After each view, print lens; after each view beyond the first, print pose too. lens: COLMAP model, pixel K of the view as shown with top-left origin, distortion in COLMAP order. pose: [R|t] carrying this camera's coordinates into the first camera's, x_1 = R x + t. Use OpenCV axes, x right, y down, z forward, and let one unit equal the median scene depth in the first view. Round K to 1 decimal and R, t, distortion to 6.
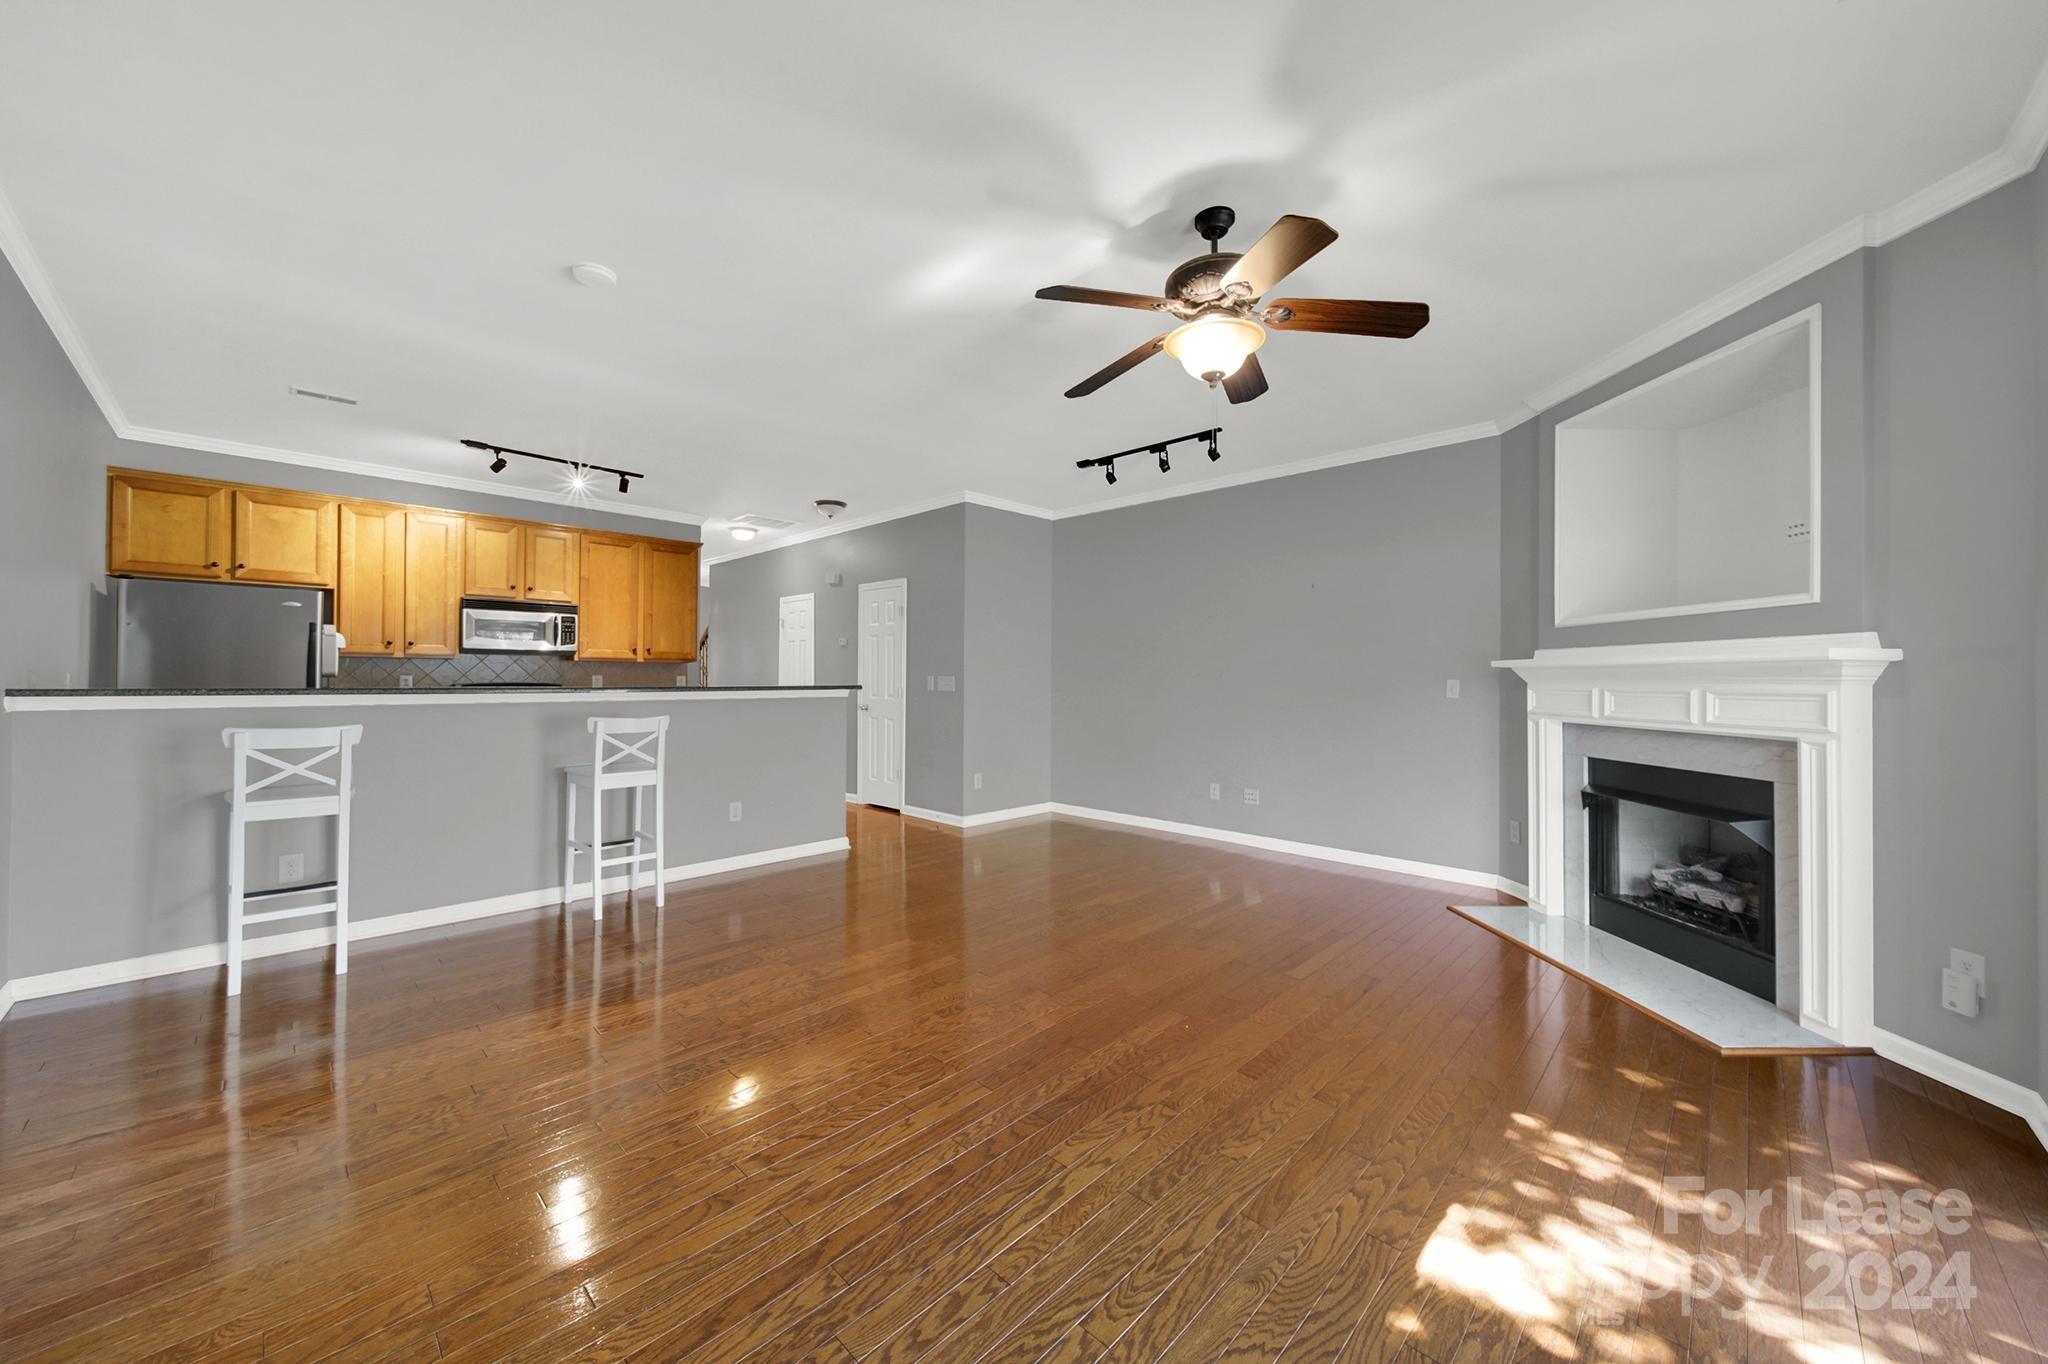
lens RADIAL K [[736.3, 0, 1027.8], [0, 736.3, 672.8], [0, 0, 1]] dist [-0.000318, -0.000160]
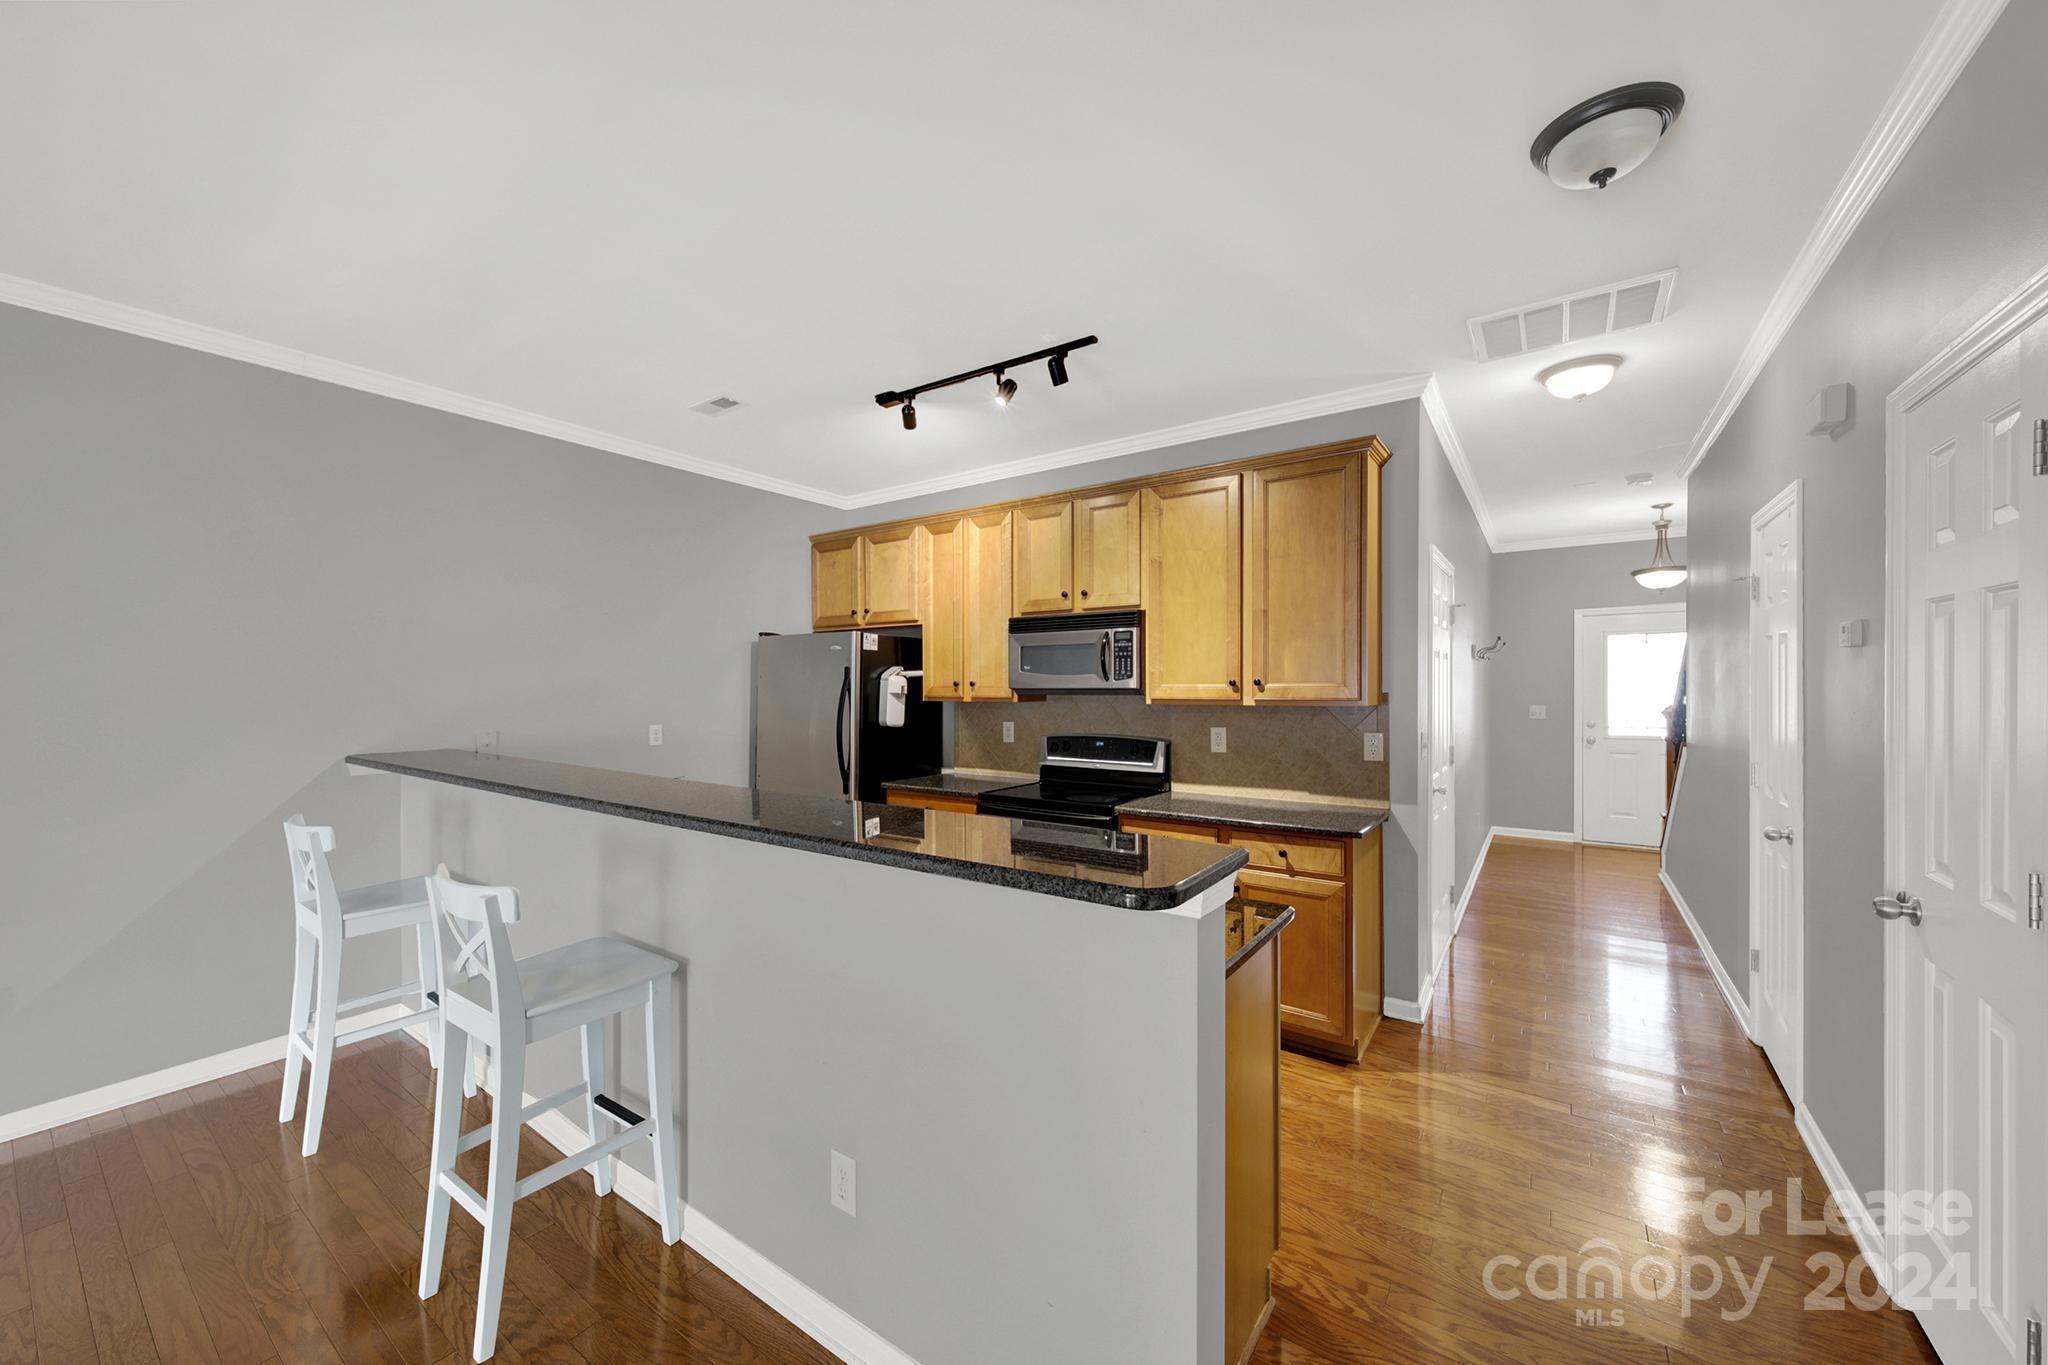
lens RADIAL K [[772.9, 0, 1014.2], [0, 772.9, 695.3], [0, 0, 1]] dist [0.000028, -0.000016]
pose [[0.156195, 0.008000, -0.987694, -0.019581], [0.008260, 0.999922, 0.009406, -0.046981], [0.987692, -0.009628, 0.156117, 1.222543]]
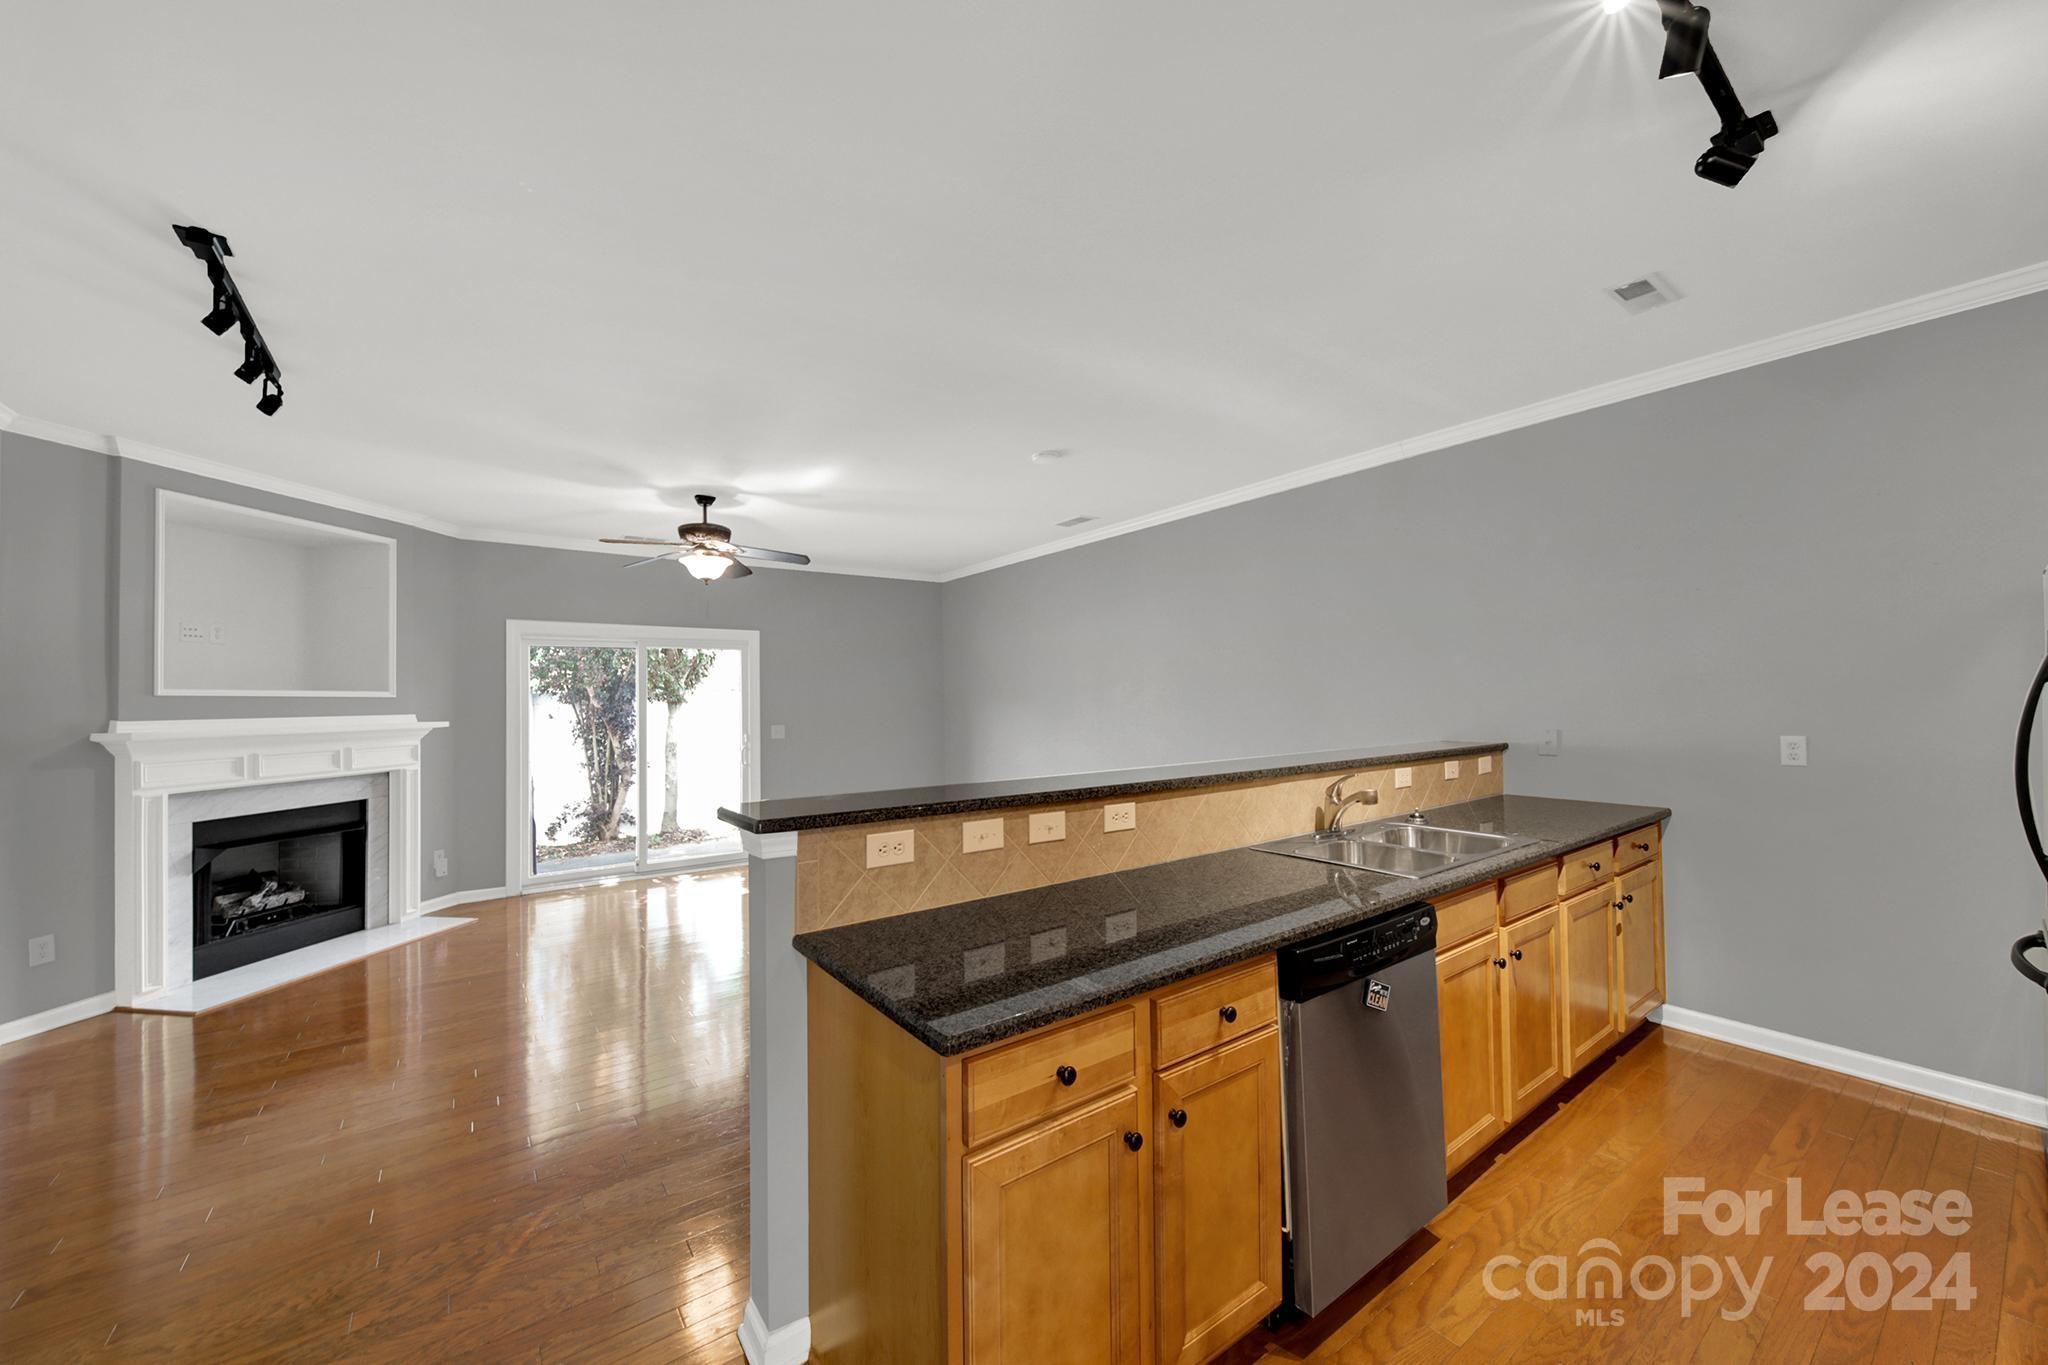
lens RADIAL K [[771.0, 0, 1030.6], [0, 771.0, 688.8], [0, 0, 1]] dist [0.000344, -0.000088]
pose [[-0.985444, 0.014515, 0.169379, -0.567854], [0.011307, 0.999738, -0.019889, -0.038517], [-0.169623, -0.017685, -0.985350, 1.759851]]
